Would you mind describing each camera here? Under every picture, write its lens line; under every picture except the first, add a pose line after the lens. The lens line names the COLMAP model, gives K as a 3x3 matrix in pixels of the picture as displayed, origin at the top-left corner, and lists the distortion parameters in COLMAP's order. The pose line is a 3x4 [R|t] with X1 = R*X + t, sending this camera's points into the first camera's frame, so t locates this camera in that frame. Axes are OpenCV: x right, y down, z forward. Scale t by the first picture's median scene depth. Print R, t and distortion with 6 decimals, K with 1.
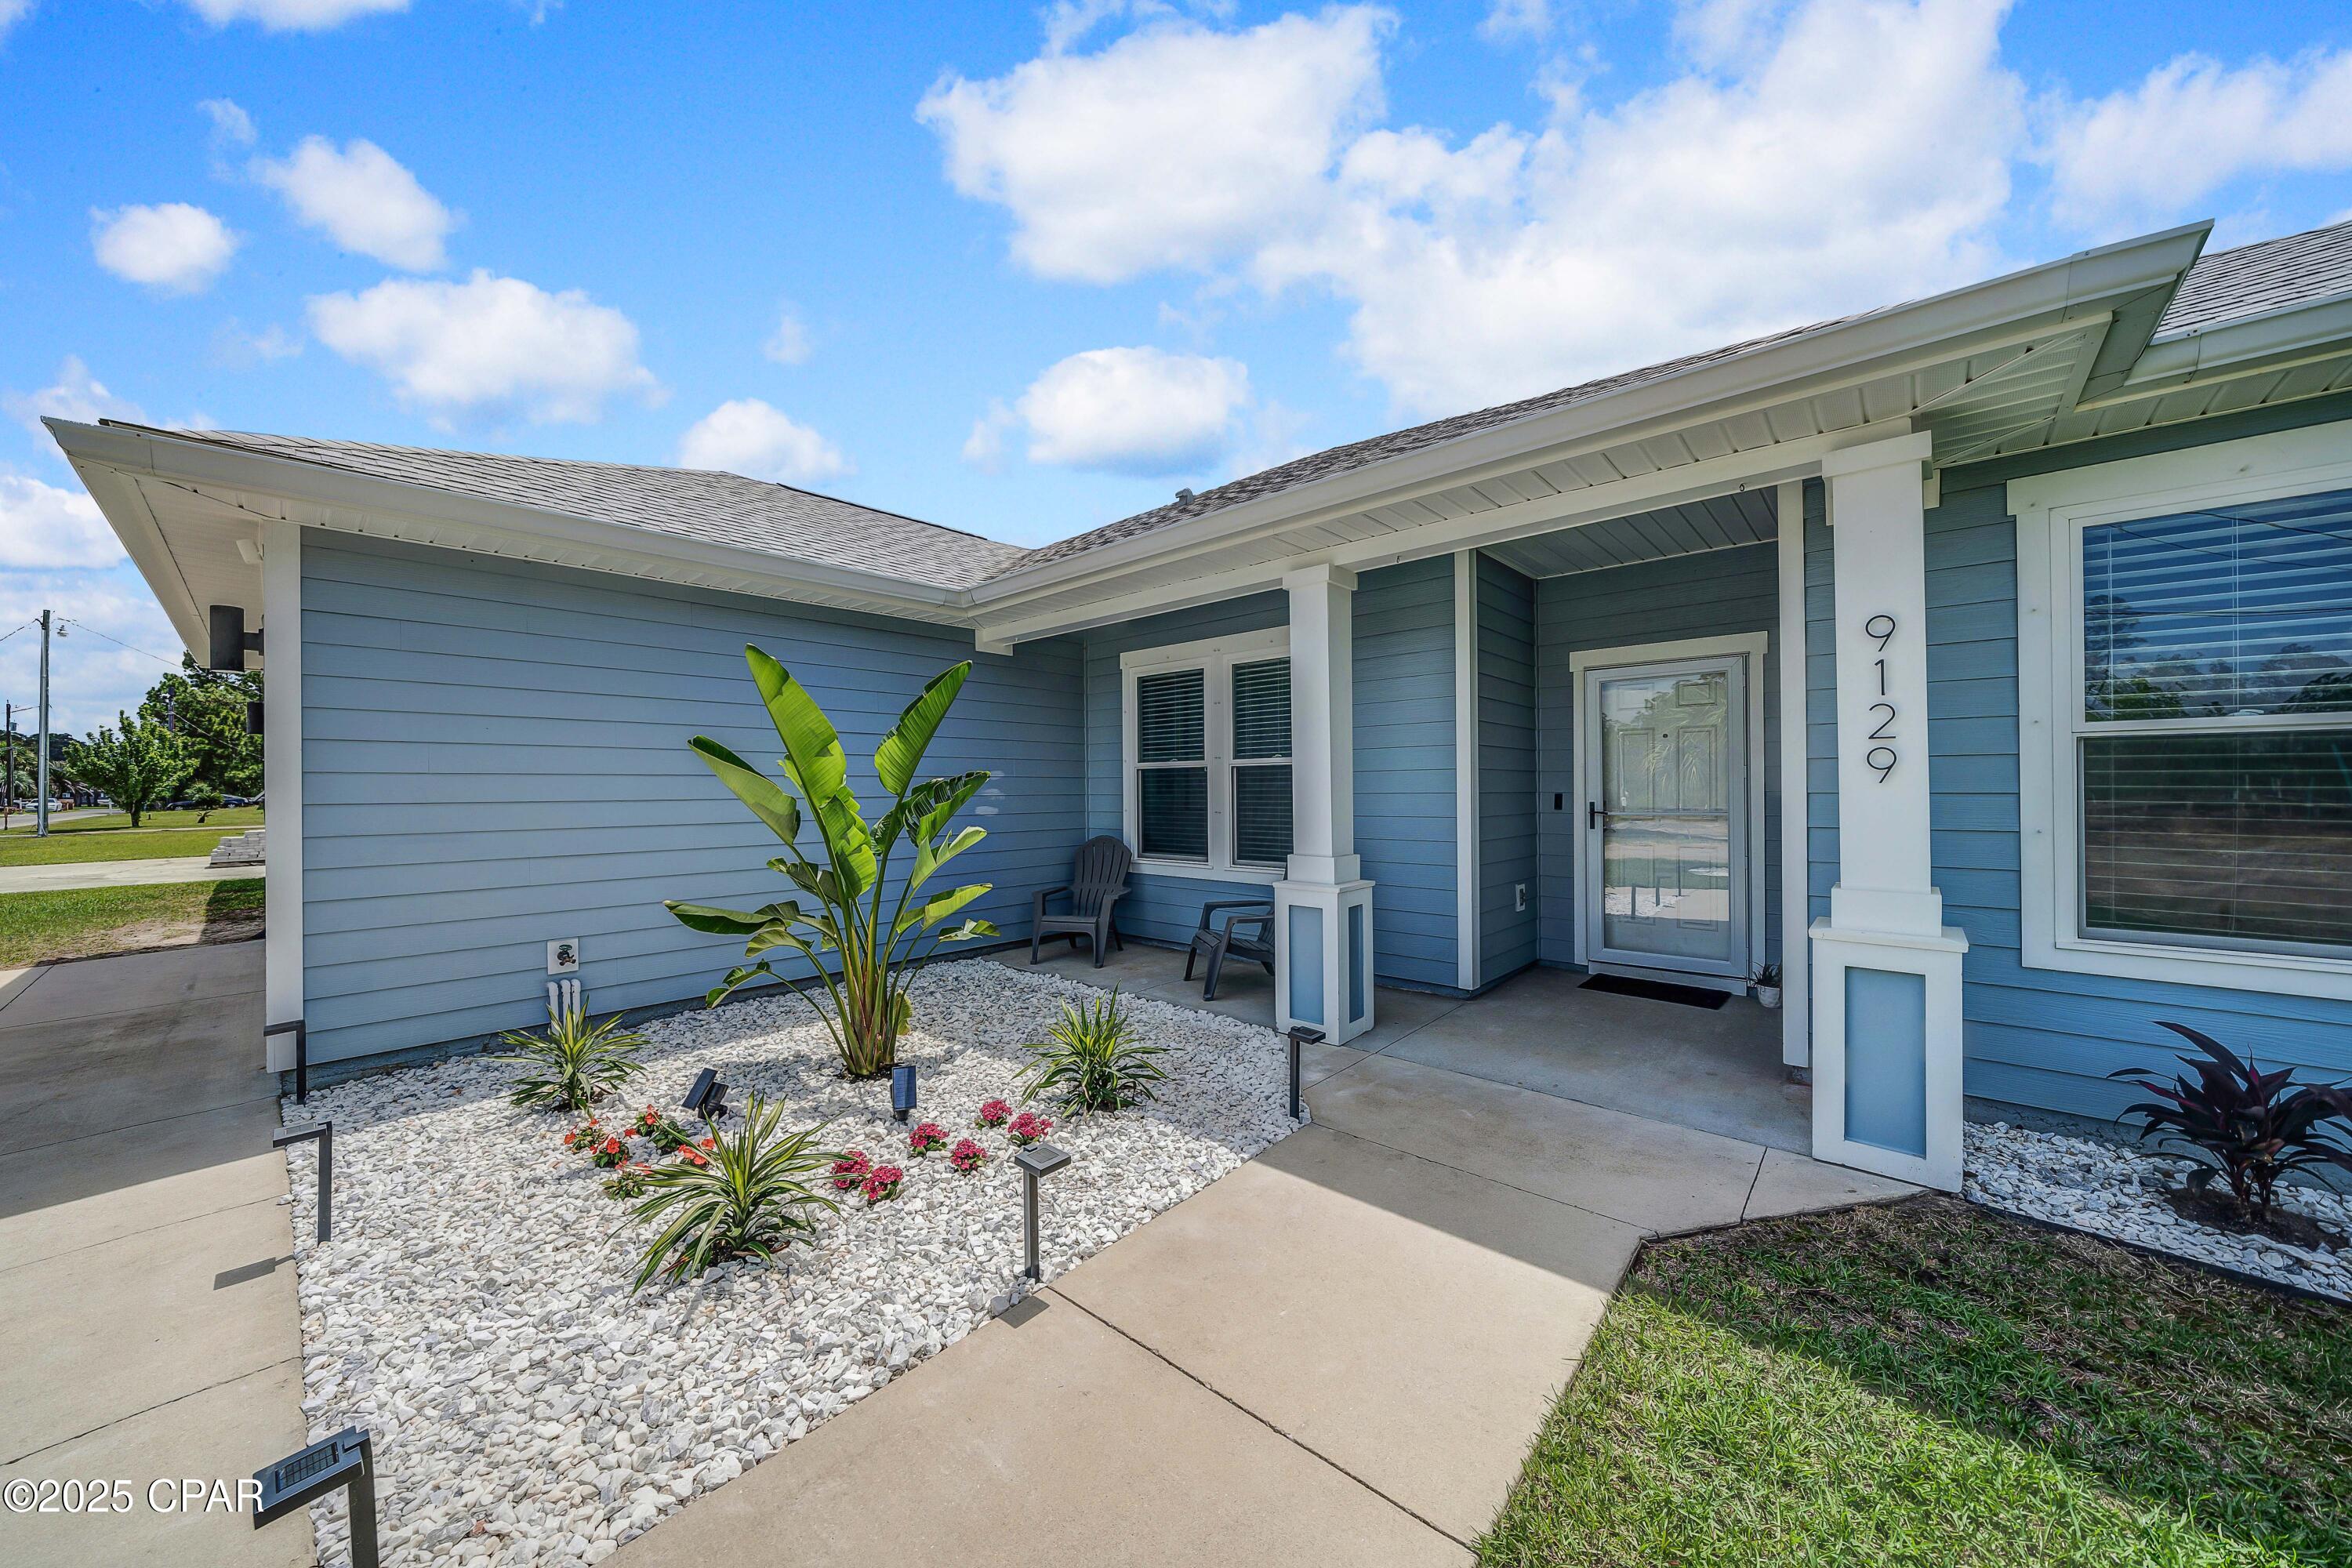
lens RADIAL K [[803.6, 0, 1176.7], [0, 803.6, 783.4], [0, 0, 1]] dist [-0.003007, -0.000195]
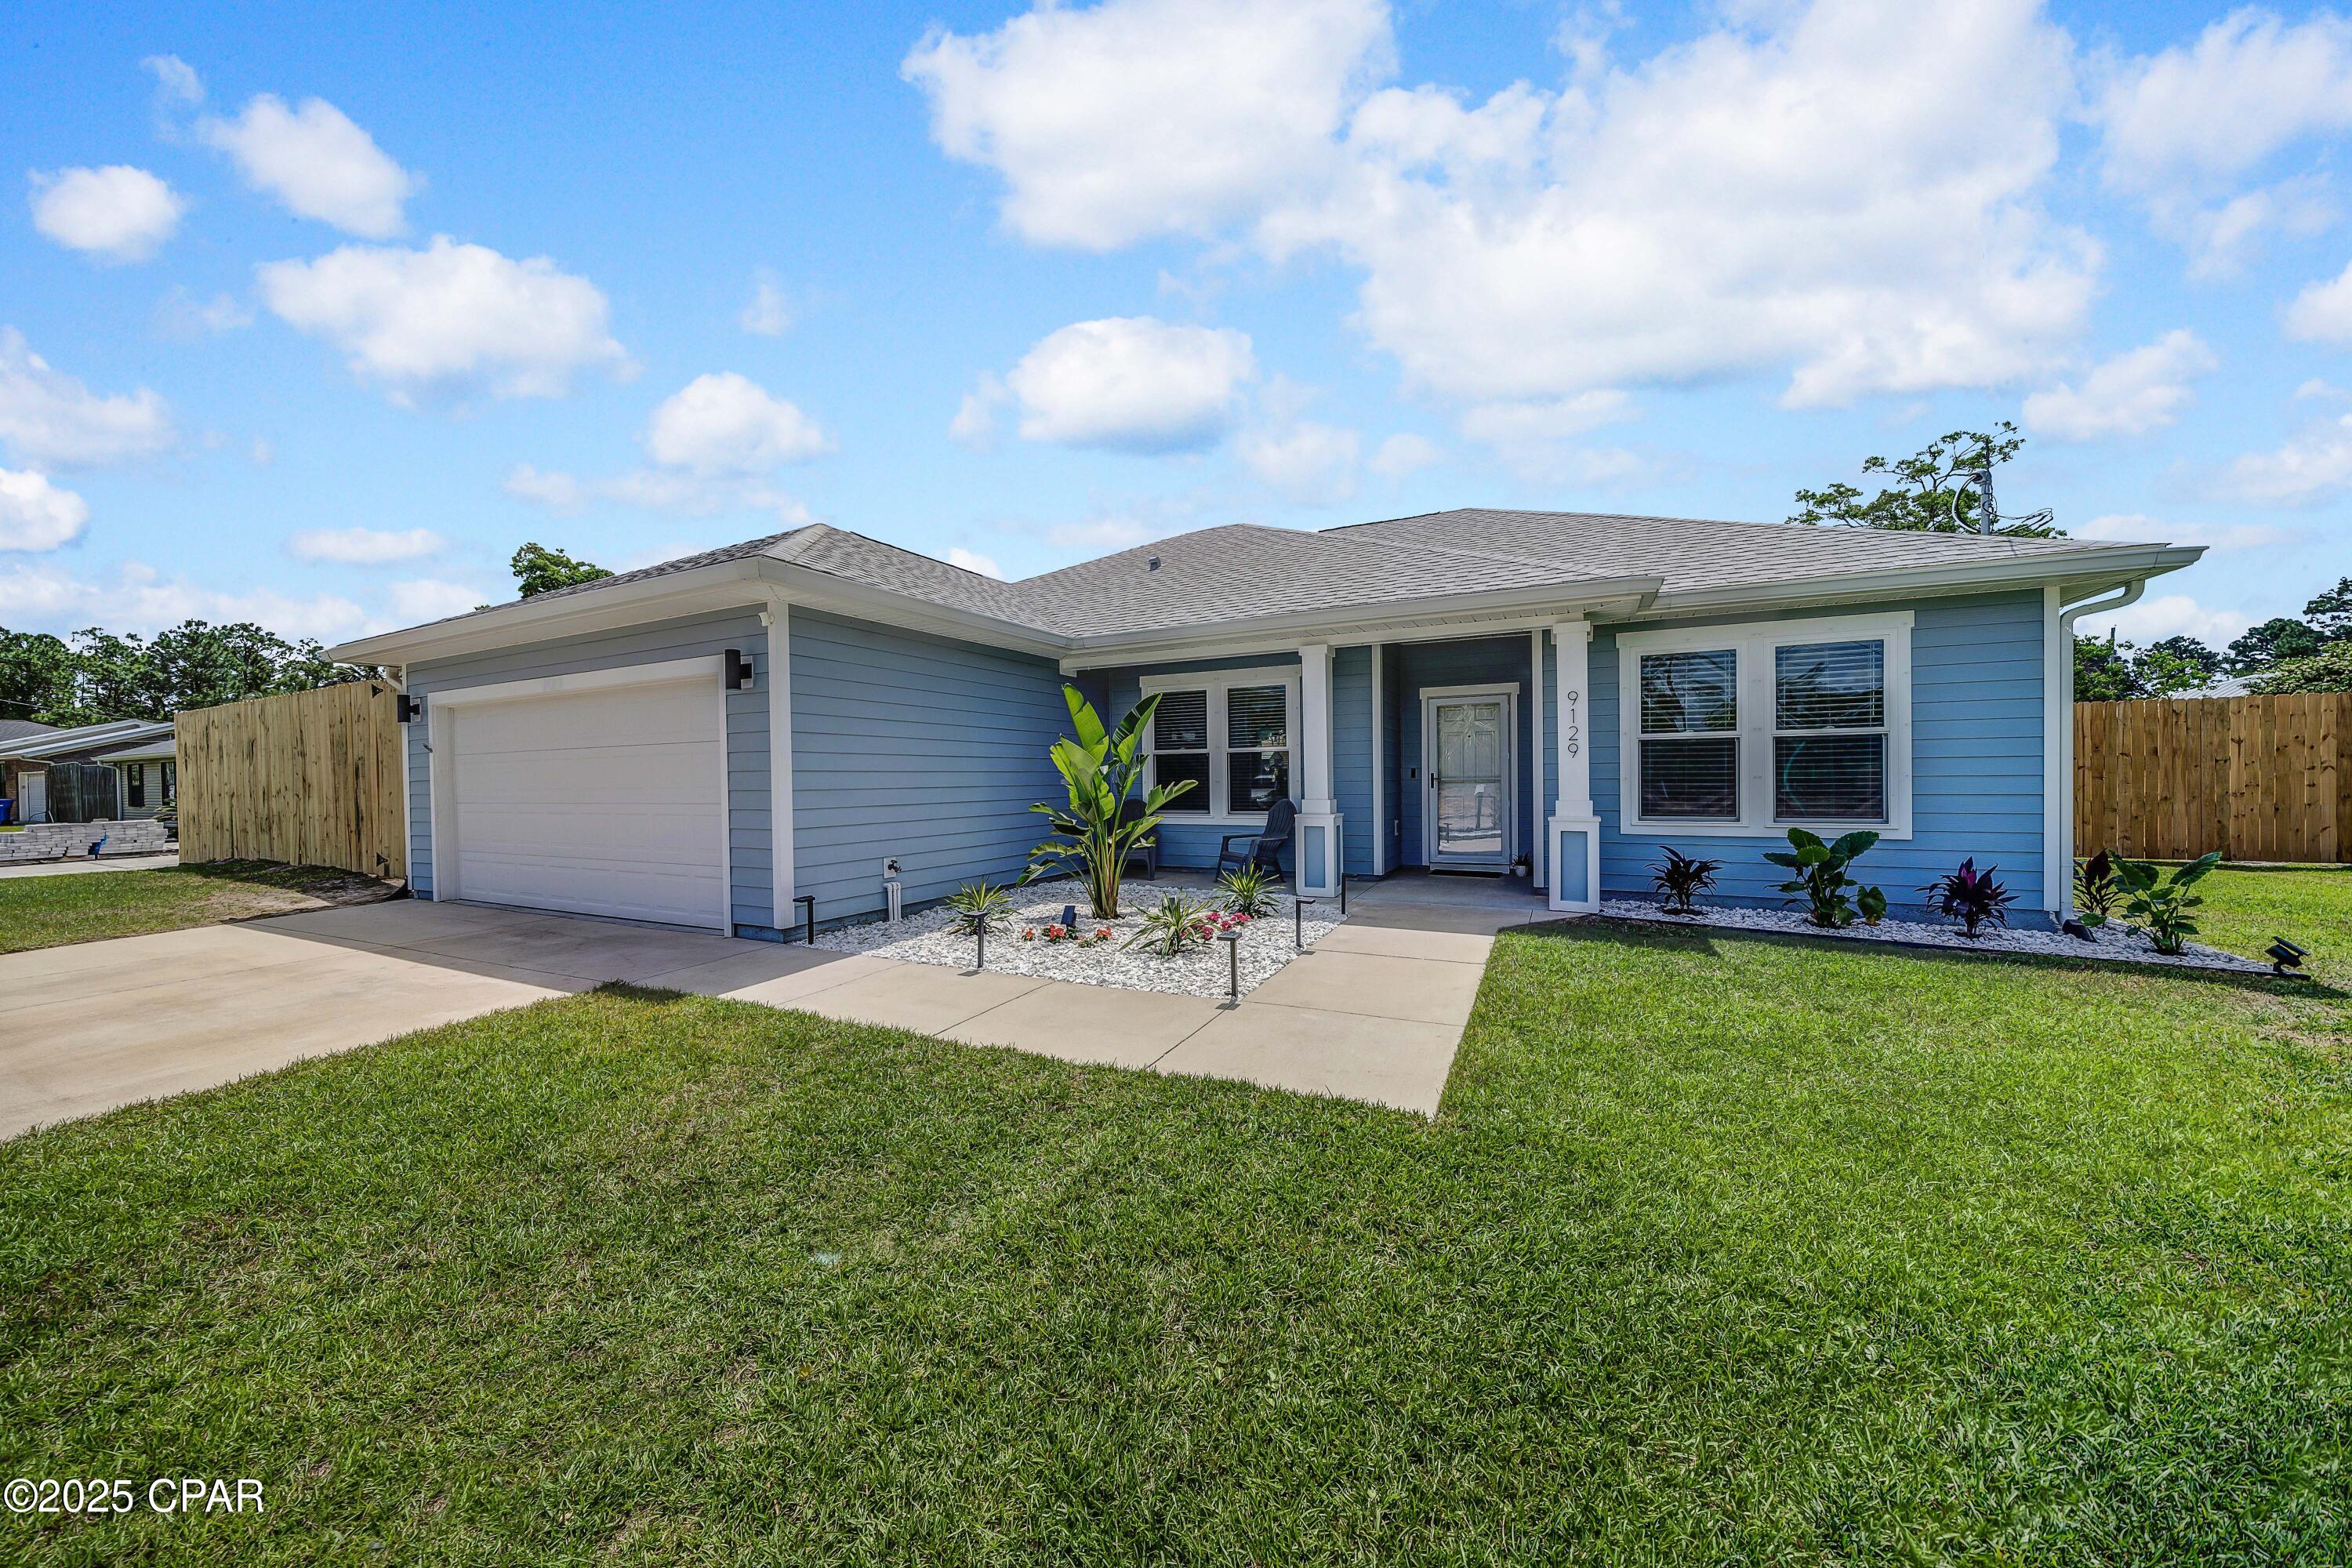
lens RADIAL K [[803.6, 0, 1168.1], [0, 803.6, 783.4], [0, 0, 1]] dist [-0.003007, -0.000195]
pose [[0.963579, -0.005970, 0.267356, -0.789812], [0.003460, 0.999945, 0.009859, 0.039147], [-0.267401, -0.008575, 0.963547, -0.843644]]
